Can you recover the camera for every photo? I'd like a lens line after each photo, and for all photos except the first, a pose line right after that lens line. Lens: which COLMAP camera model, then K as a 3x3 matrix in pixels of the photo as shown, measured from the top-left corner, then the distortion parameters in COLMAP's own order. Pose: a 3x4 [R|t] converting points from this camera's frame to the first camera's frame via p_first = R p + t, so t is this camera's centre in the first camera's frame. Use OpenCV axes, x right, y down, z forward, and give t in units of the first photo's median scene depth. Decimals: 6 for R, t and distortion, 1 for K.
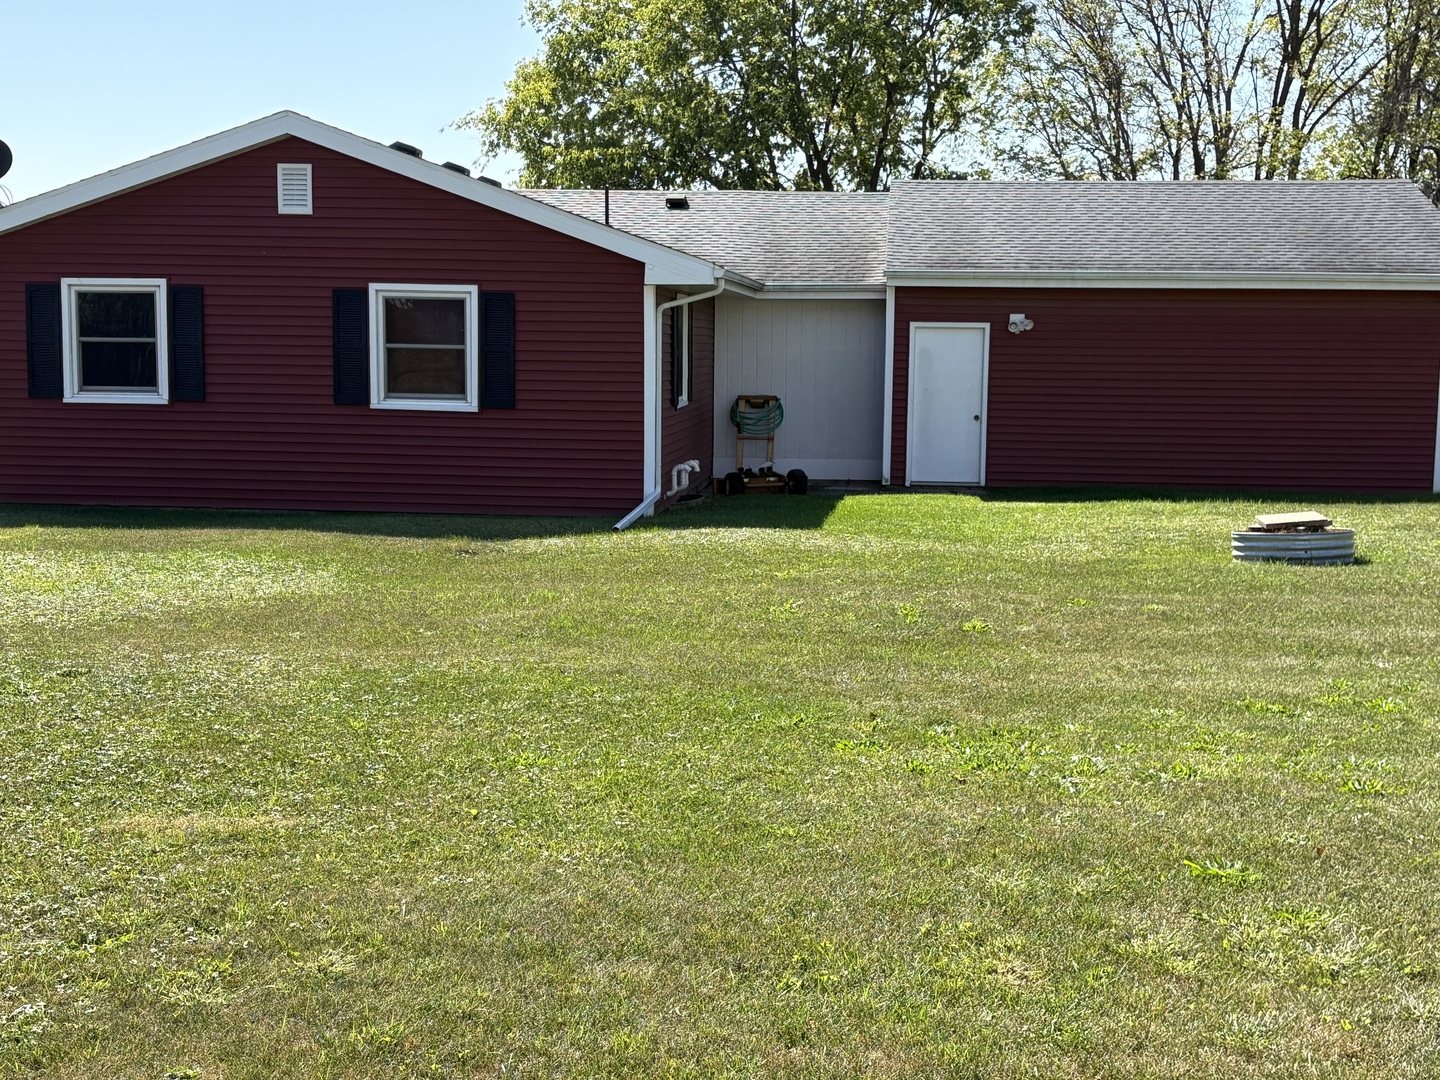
lens RADIAL K [[1911.0, 0, 732.1], [0, 1911.0, 543.3], [0, 0, 1]] dist [0.072509, 0.000000]
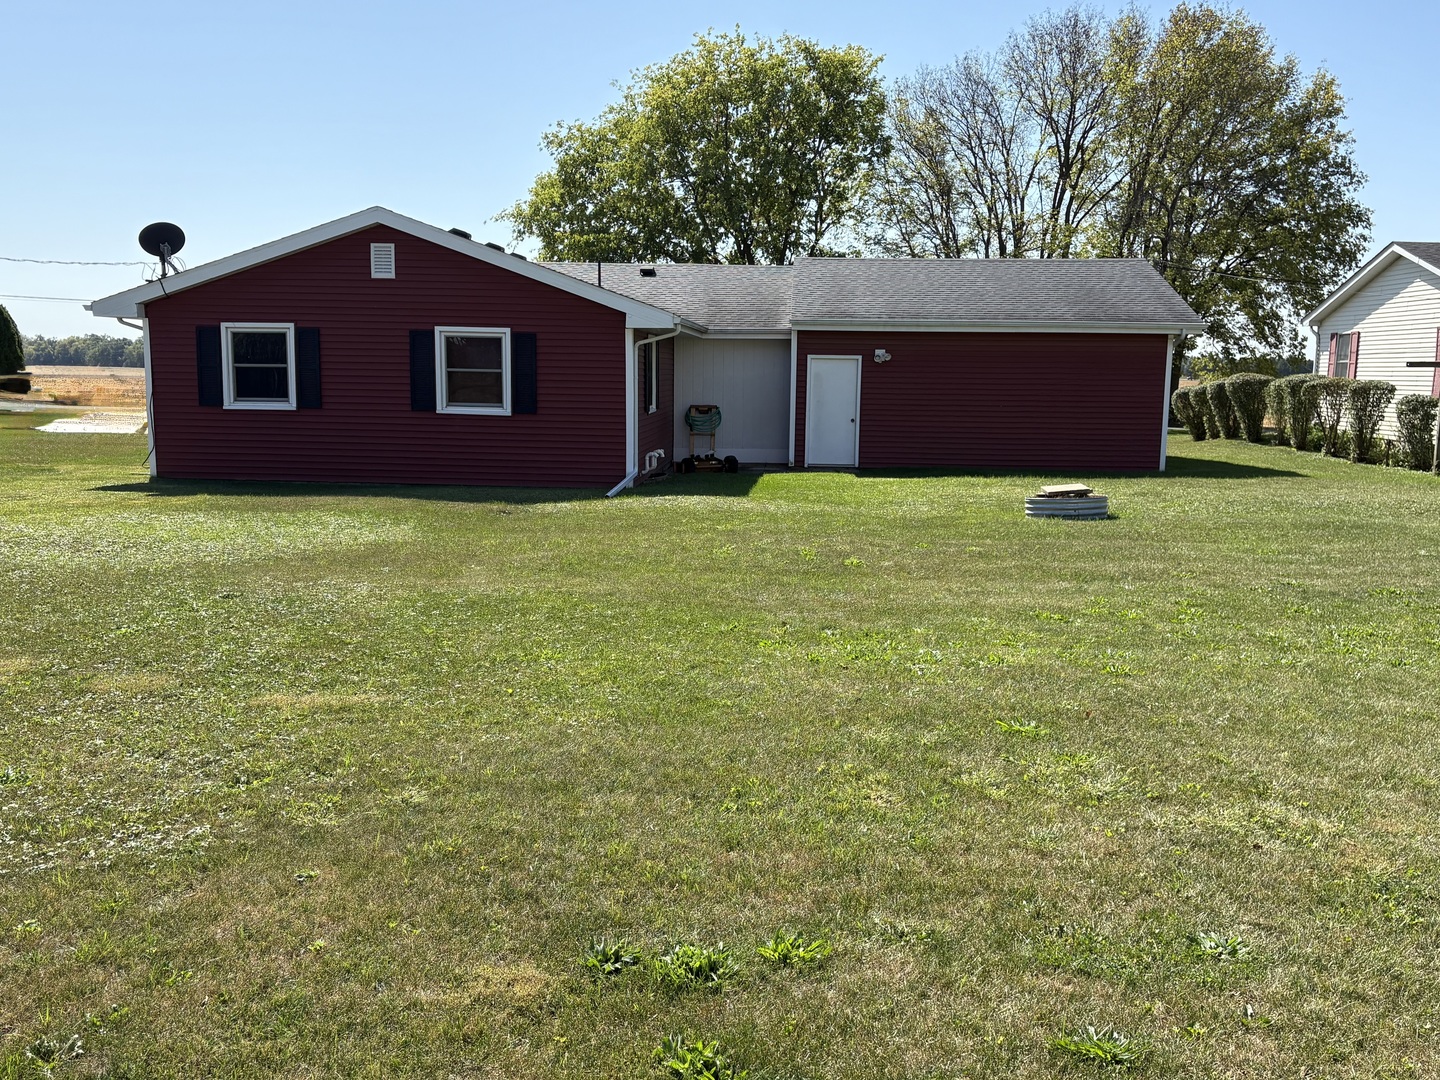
lens RADIAL K [[1296.0, 0, 725.2], [0, 1296.0, 547.8], [0, 0, 1]] dist [0.072263, -0.035916]
pose [[0.999540, -0.002384, 0.030247, -0.000749], [0.001417, 0.999489, 0.031945, 0.000358], [-0.030308, -0.031887, 0.999032, 0.007850]]
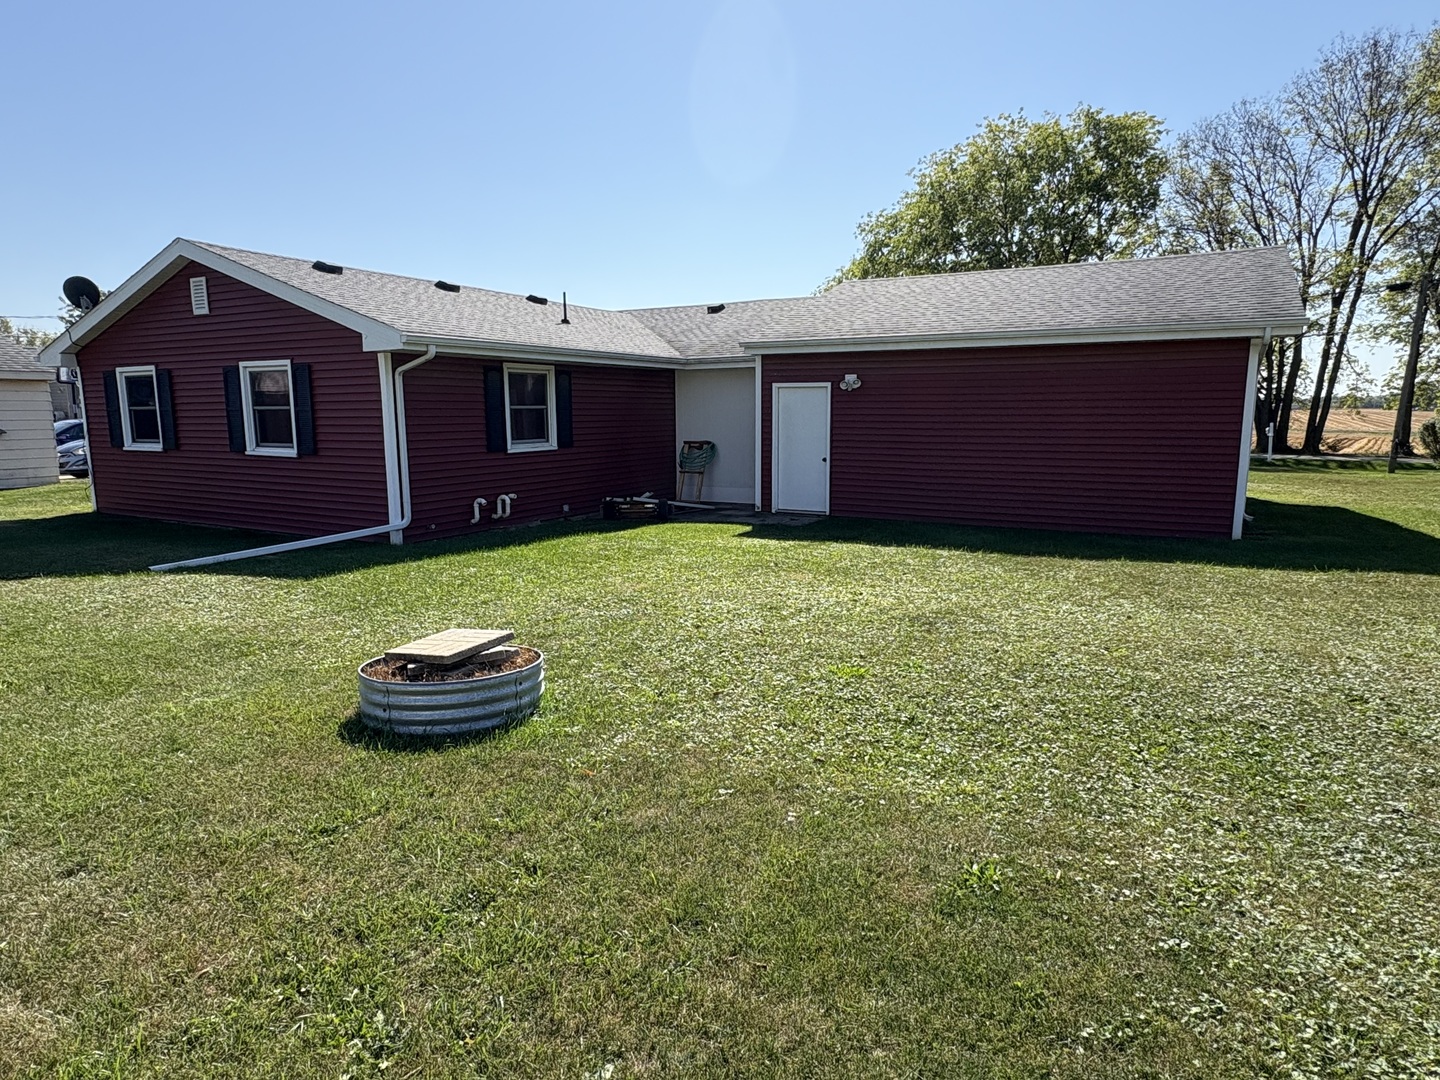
lens RADIAL K [[823.6, 0, 715.8], [0, 823.6, 544.7], [0, 0, 1]] dist [-0.013830, 0.005270]
pose [[0.899861, 0.056973, -0.432440, 0.626803], [-0.032099, 0.997394, 0.064609, -0.090543], [0.434995, -0.044258, 0.899345, 1.026322]]
